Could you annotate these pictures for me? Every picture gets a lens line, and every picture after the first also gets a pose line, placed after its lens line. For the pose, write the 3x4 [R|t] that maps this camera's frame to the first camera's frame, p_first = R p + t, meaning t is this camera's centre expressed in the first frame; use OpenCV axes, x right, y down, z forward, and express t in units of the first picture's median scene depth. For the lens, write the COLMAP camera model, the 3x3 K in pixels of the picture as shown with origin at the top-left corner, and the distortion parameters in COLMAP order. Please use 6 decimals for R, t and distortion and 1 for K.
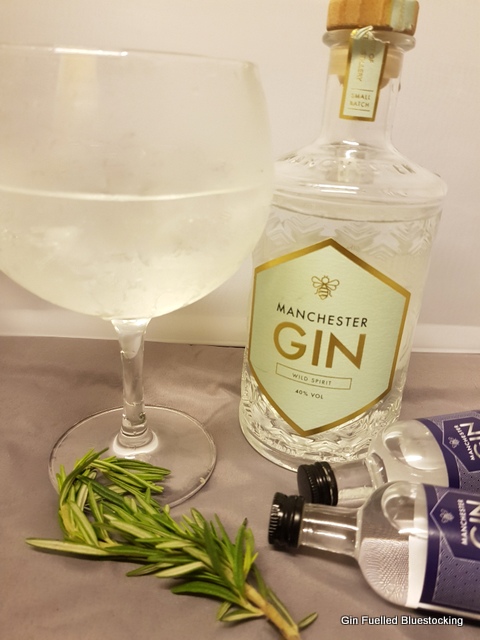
lens RADIAL K [[485.9, 0, 231.1], [0, 485.9, 317.9], [0, 0, 1]] dist [0.046371, -0.004315]
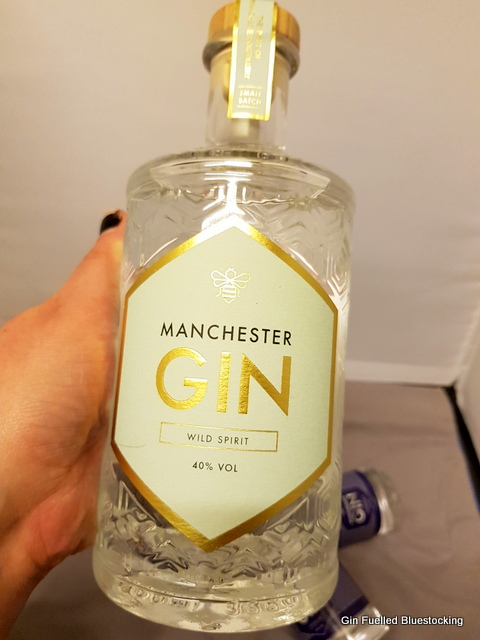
lens RADIAL K [[488.8, 0, 233.8], [0, 488.8, 321.9], [0, 0, 1]] dist [0.005275, -0.002098]
pose [[0.958960, 0.046733, 0.279665, 0.001009], [0.091970, 0.881731, -0.462701, 0.303112], [-0.268212, 0.469432, 0.841247, 0.412531]]
